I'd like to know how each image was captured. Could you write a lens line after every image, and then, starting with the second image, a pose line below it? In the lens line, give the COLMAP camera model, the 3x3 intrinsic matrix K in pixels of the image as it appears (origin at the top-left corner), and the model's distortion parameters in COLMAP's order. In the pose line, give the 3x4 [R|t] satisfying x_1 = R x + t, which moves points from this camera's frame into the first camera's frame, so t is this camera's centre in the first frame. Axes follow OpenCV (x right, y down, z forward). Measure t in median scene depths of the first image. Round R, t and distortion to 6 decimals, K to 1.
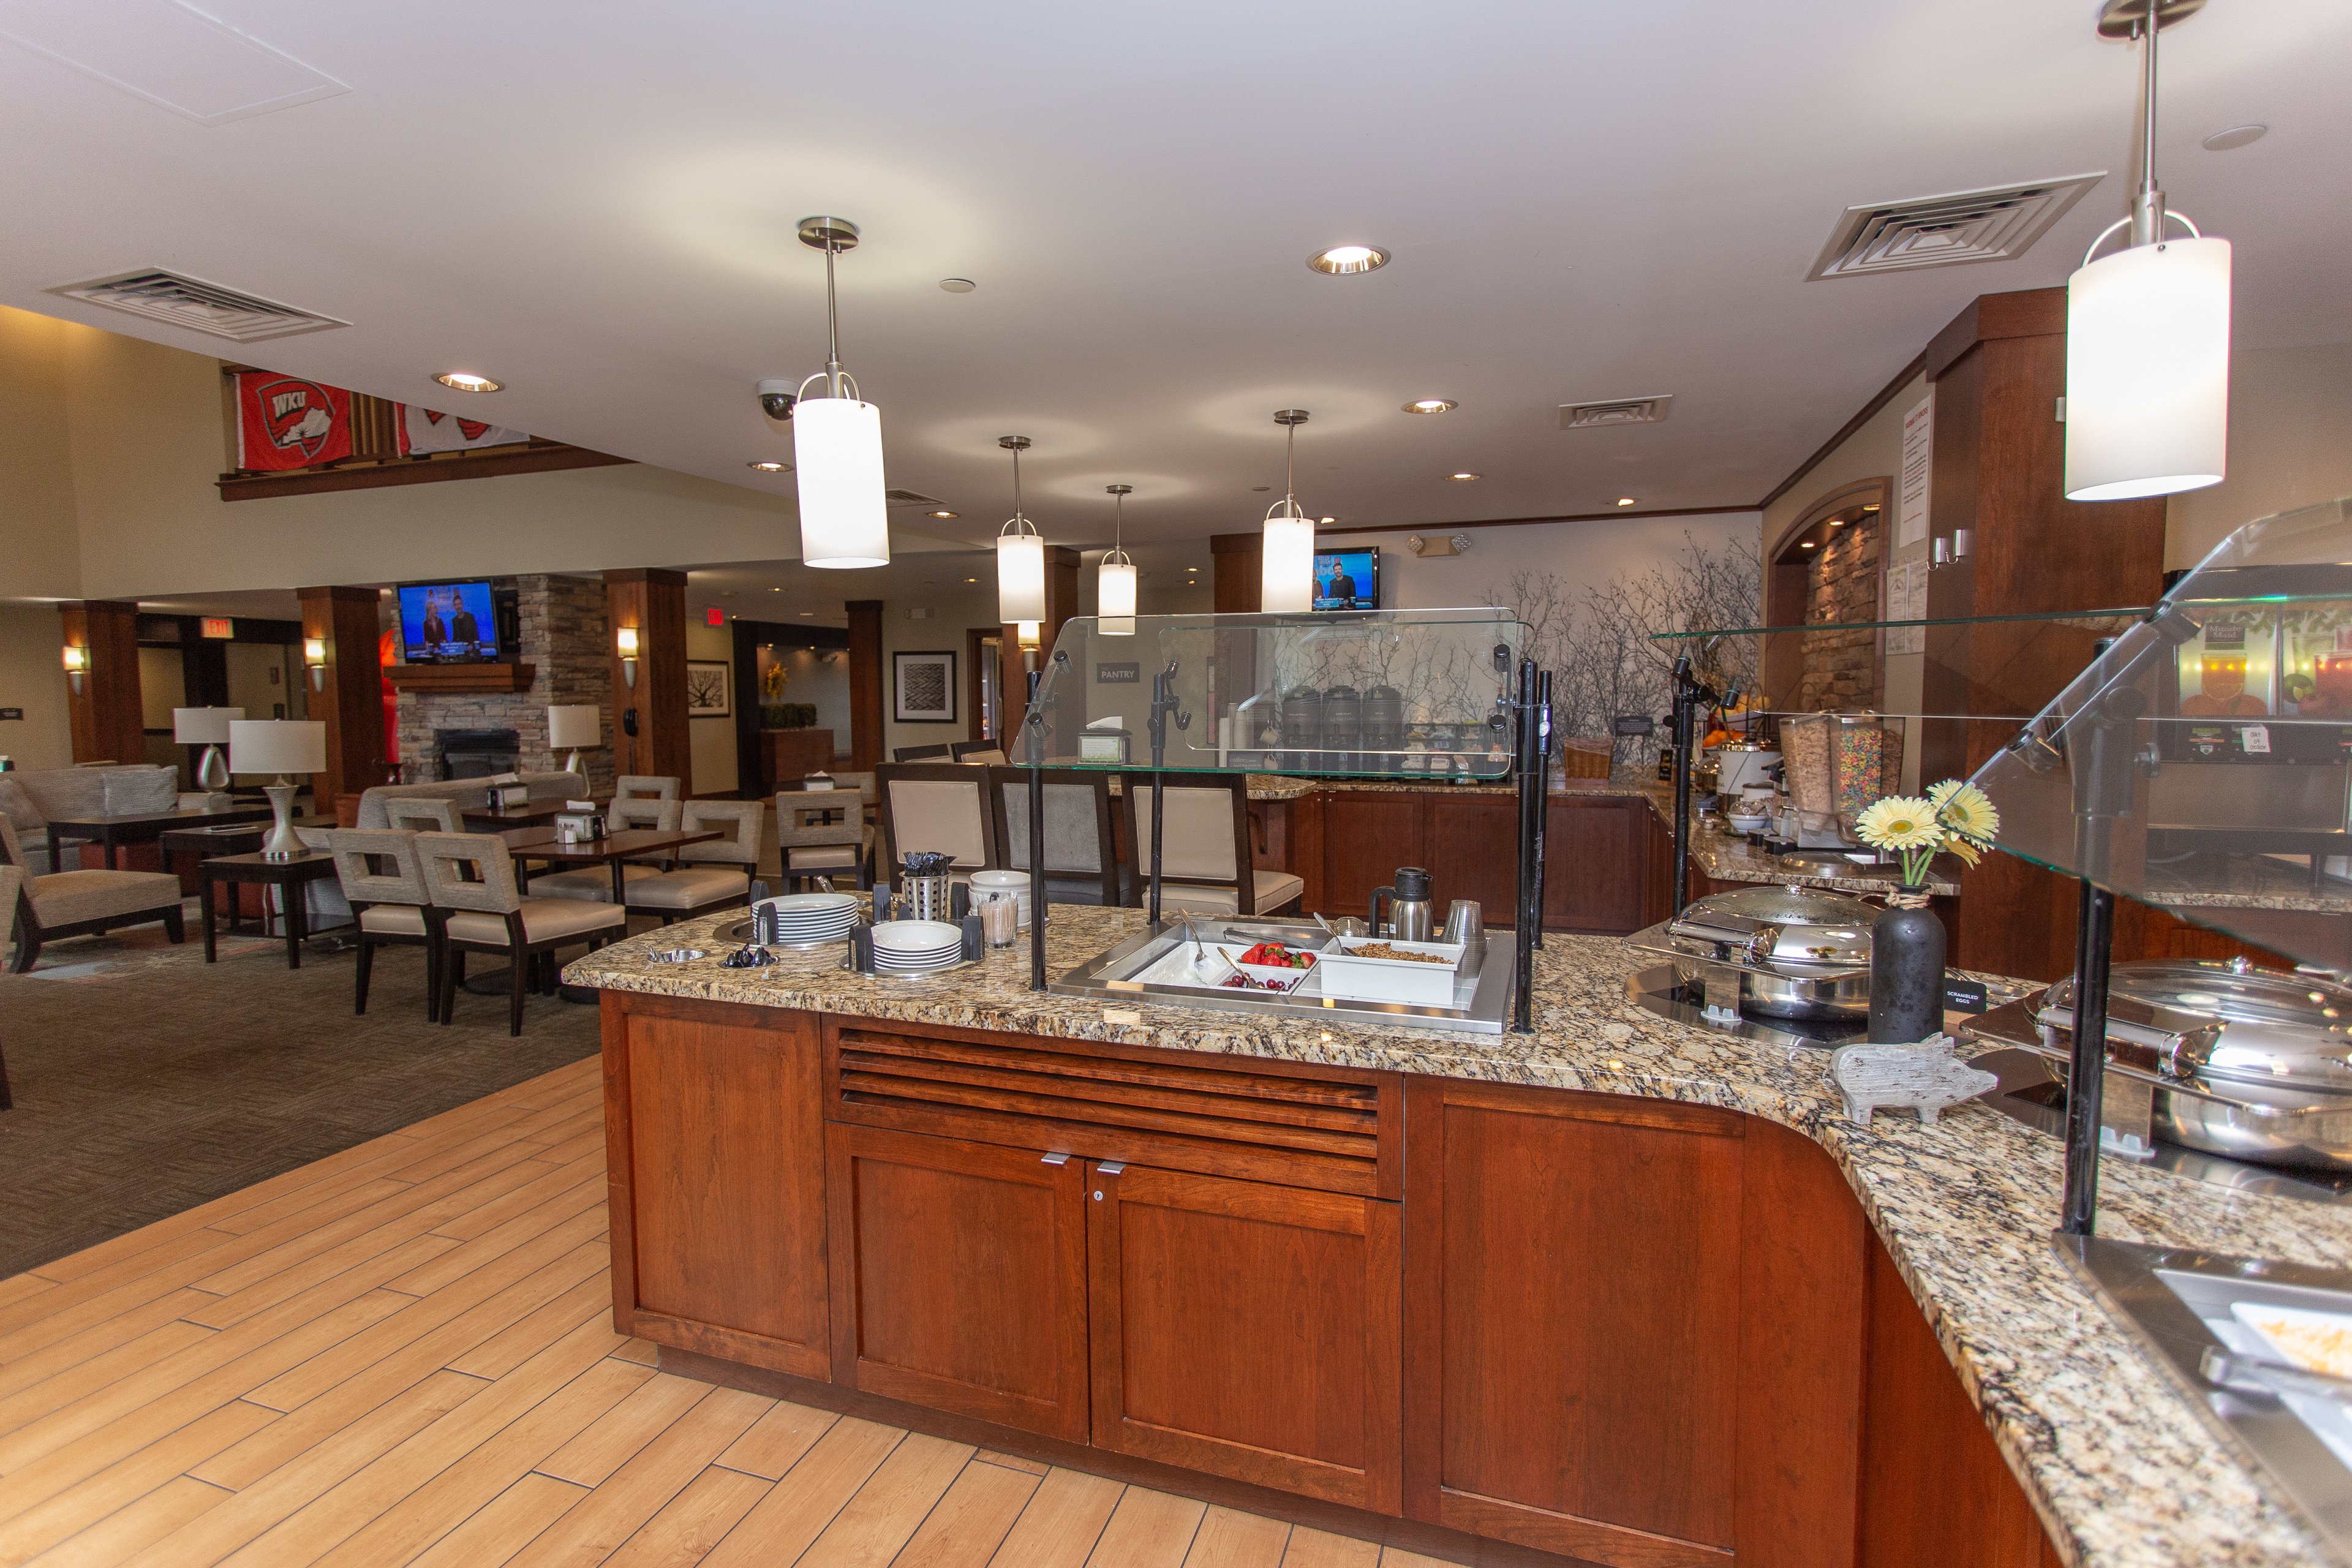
lens RADIAL K [[1121.7, 0, 1176.0], [0, 1121.7, 784.0], [0, 0, 1]] dist [-0.002082, -0.000412]
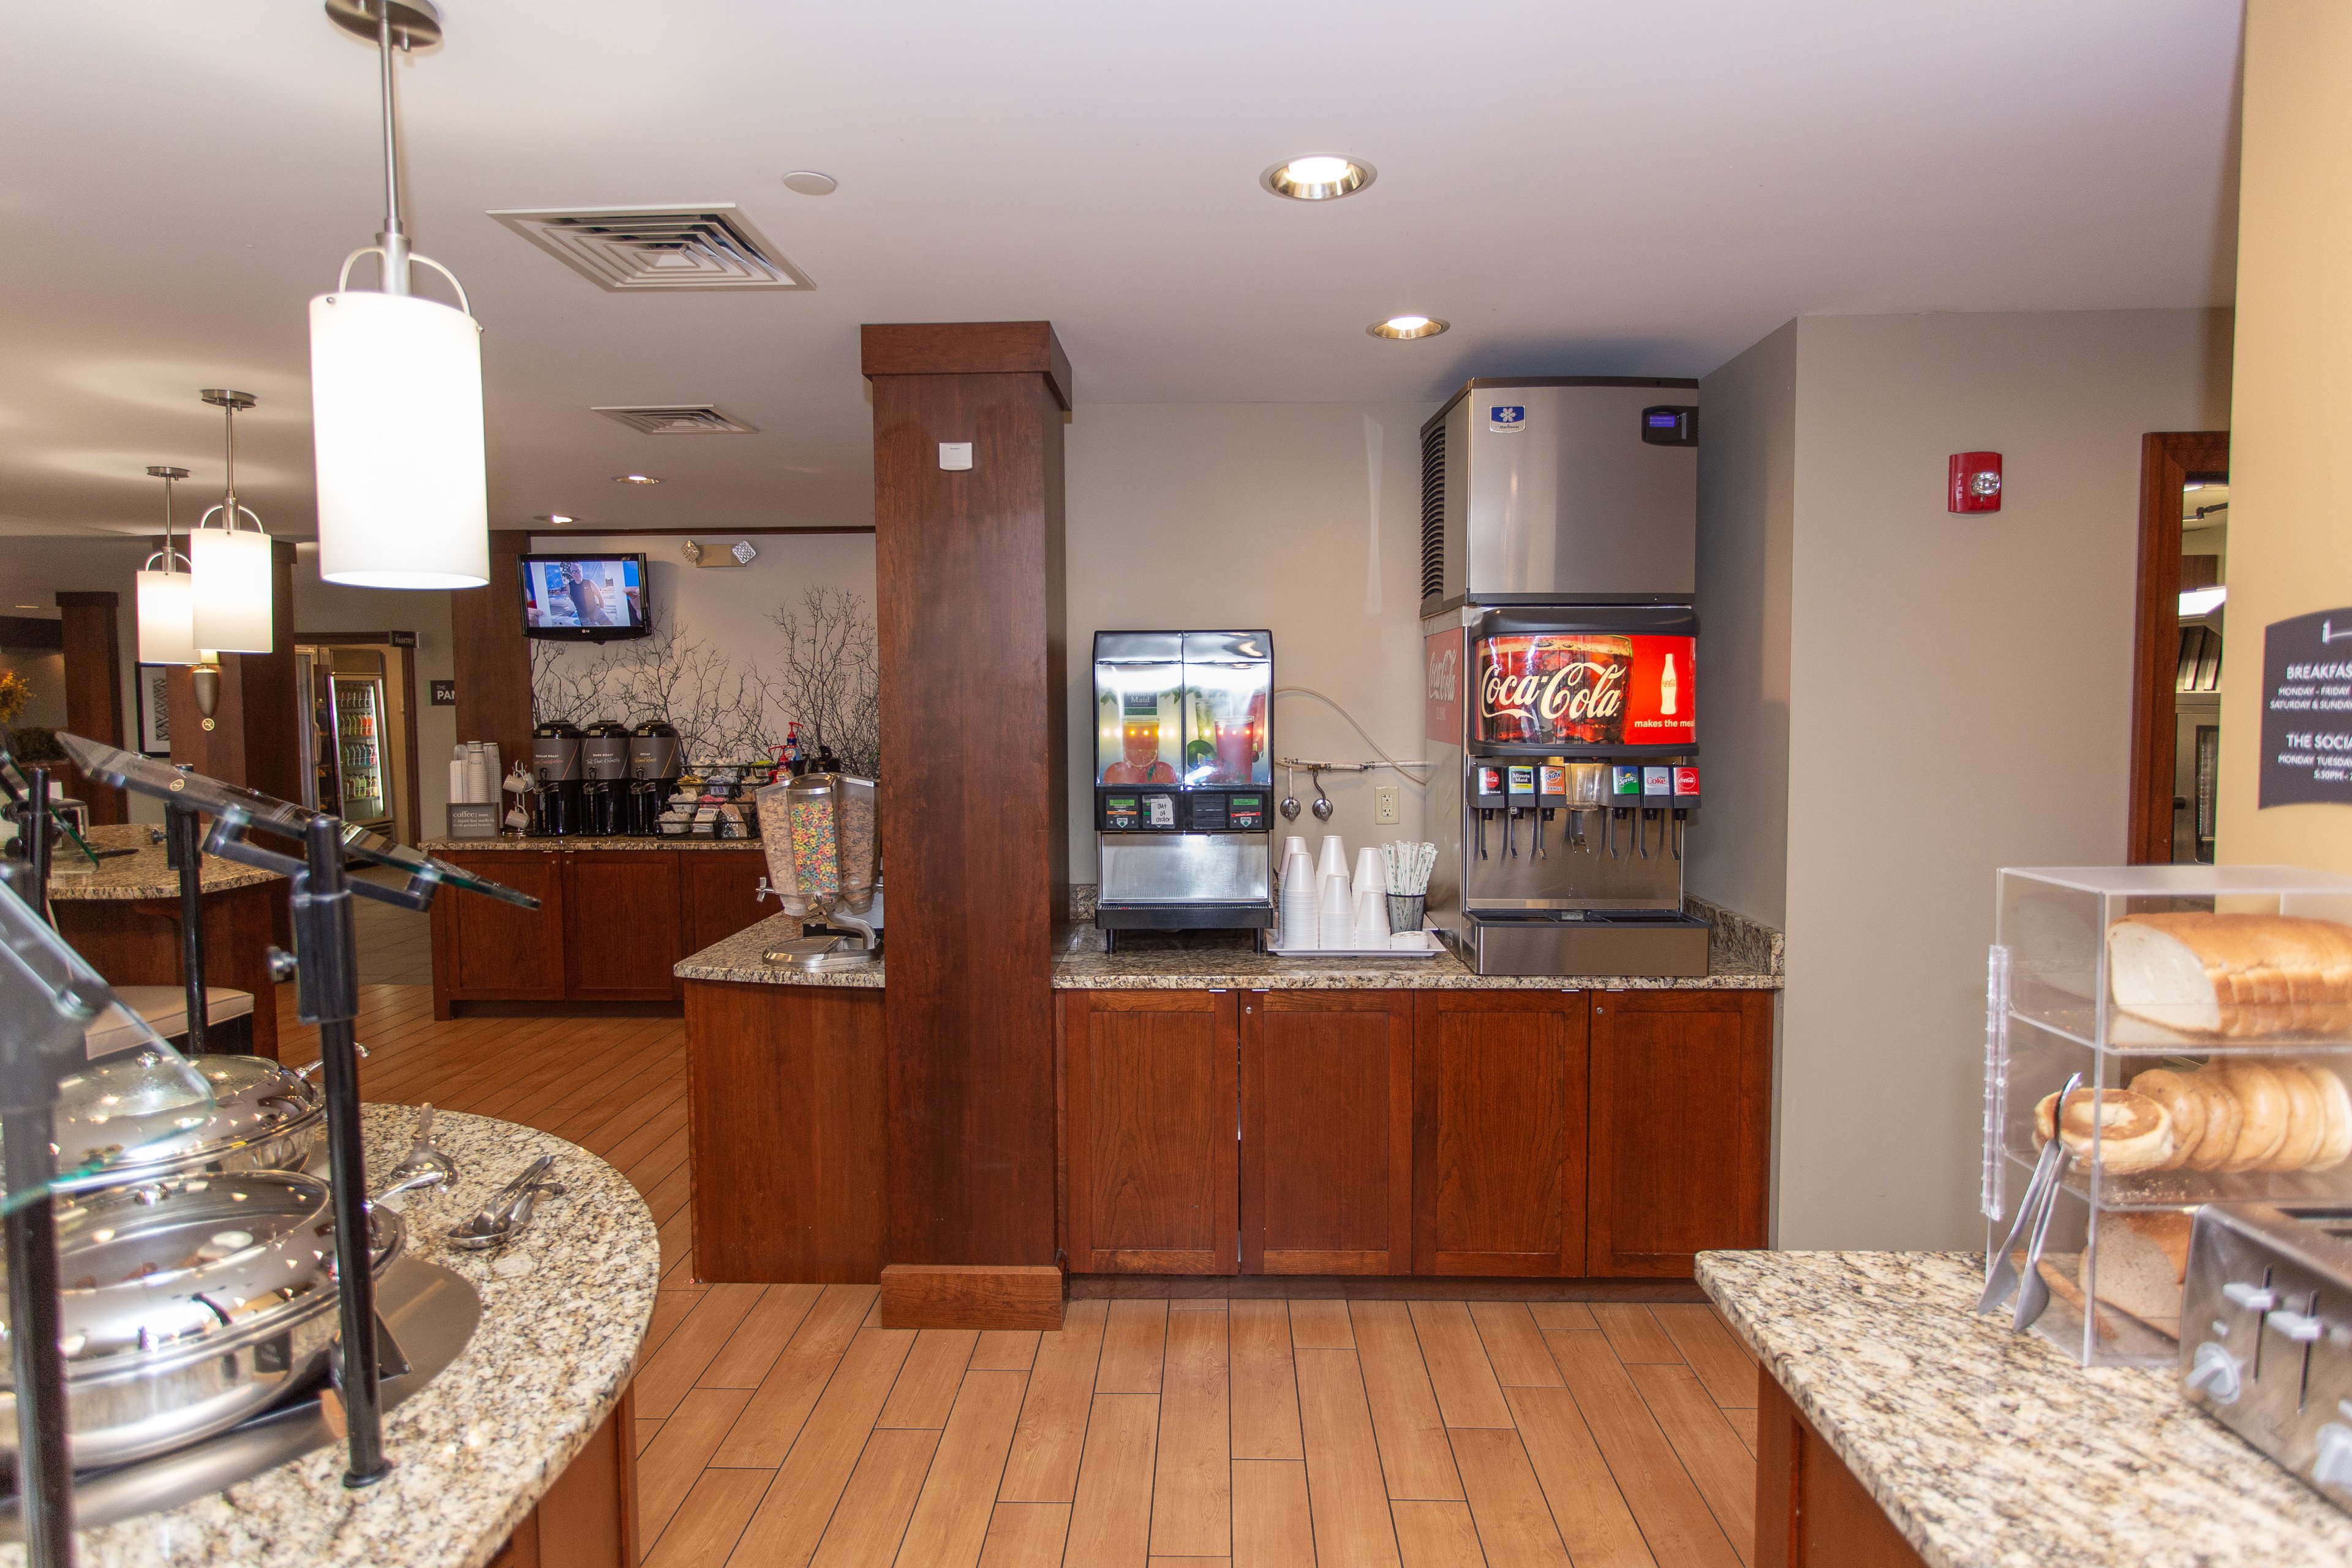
lens RADIAL K [[1279.4, 0, 1179.1], [0, 1279.4, 766.7], [0, 0, 1]] dist [0.004407, 0.001419]
pose [[0.954571, -0.017131, 0.297491, 0.279980], [0.025239, 0.999407, -0.023432, -0.021488], [-0.296913, 0.029876, 0.954437, -0.021751]]
